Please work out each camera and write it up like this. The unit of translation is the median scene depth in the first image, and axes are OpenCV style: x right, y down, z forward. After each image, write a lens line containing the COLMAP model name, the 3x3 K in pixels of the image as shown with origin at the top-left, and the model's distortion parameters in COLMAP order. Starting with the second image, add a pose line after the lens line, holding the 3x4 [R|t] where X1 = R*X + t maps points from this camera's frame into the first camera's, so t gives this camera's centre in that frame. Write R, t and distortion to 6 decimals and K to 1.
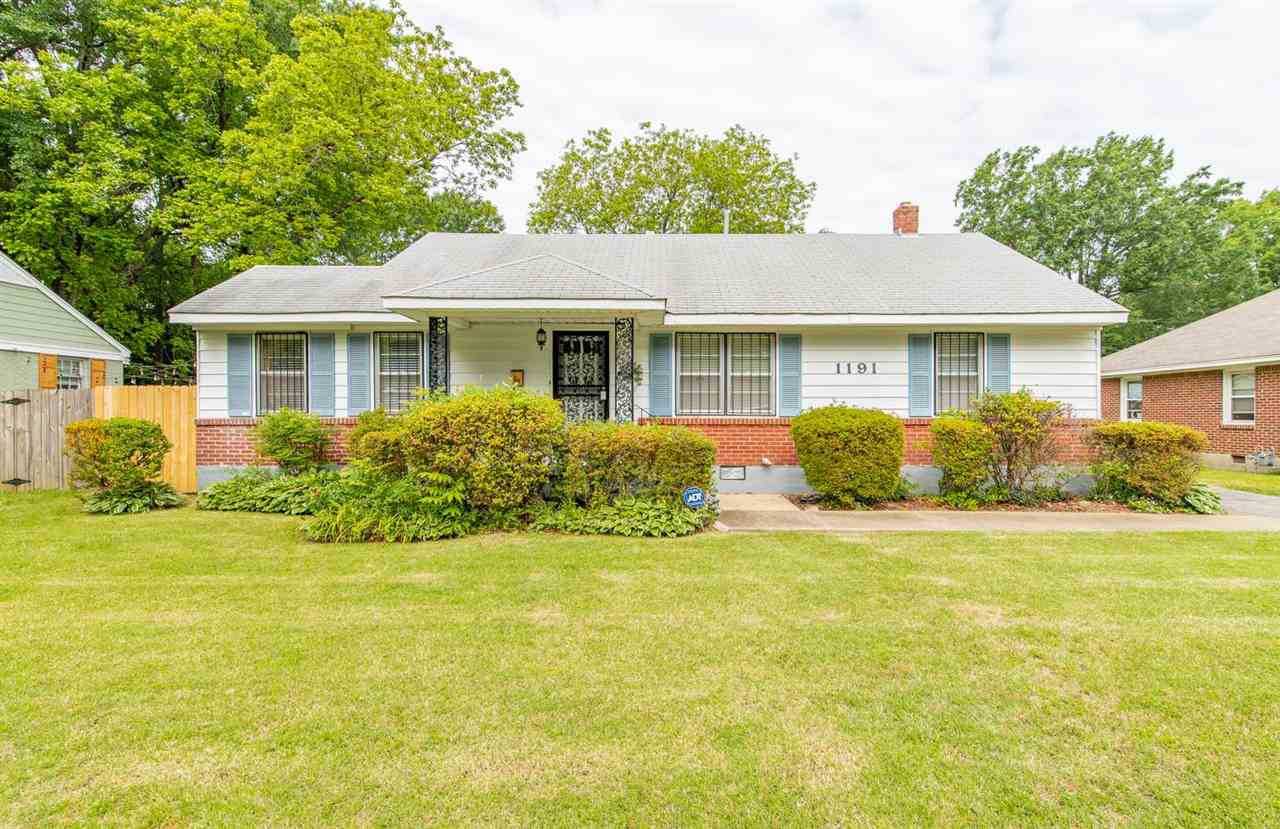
lens RADIAL K [[605.7, 0, 640.0], [0, 605.7, 414.5], [0, 0, 1]] dist [0.002527, 0.000002]
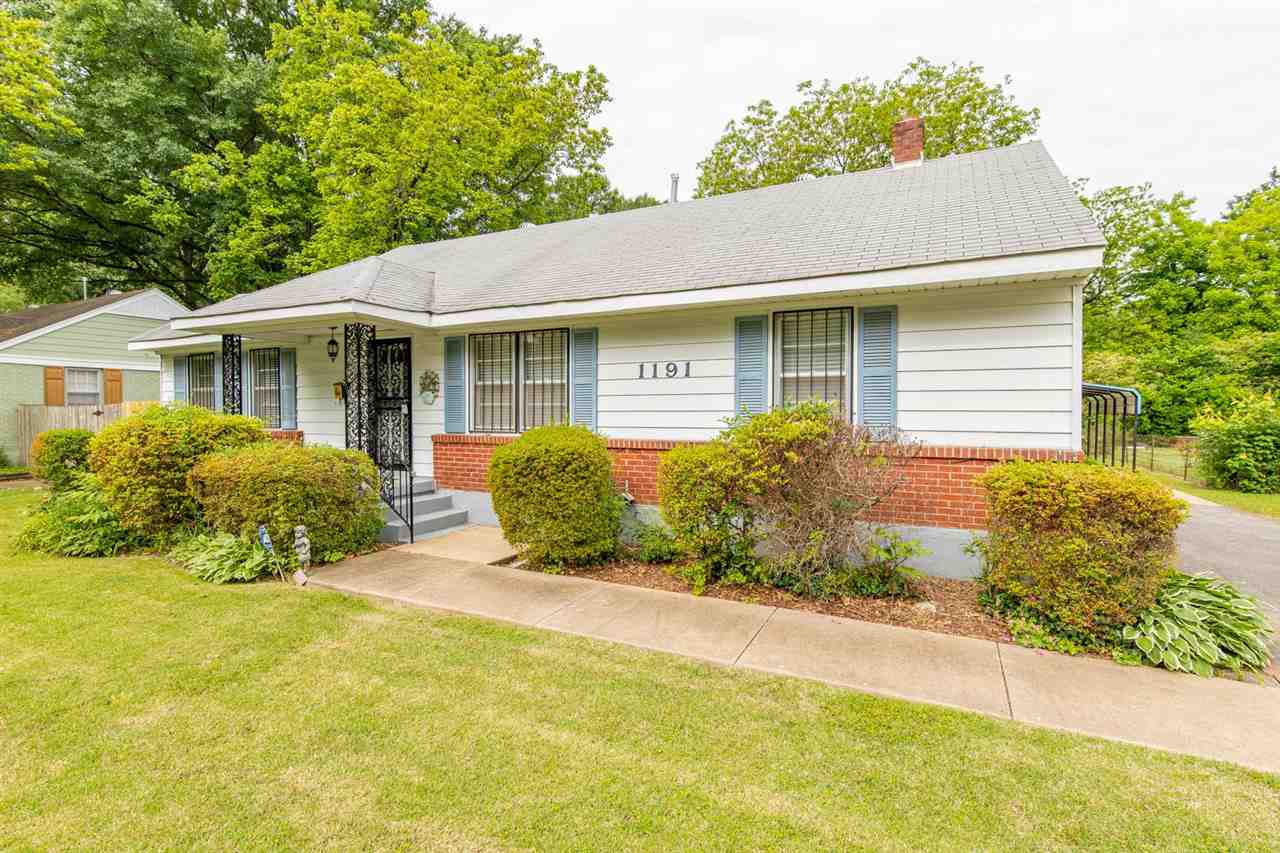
lens RADIAL K [[616.3, 0, 640.0], [0, 616.3, 426.5], [0, 0, 1]] dist [-0.003894, -0.000463]
pose [[0.887777, 0.011919, -0.460119, 0.667229], [-0.003807, 0.999821, 0.018554, -0.023363], [0.460258, -0.014720, 0.887663, 0.339174]]
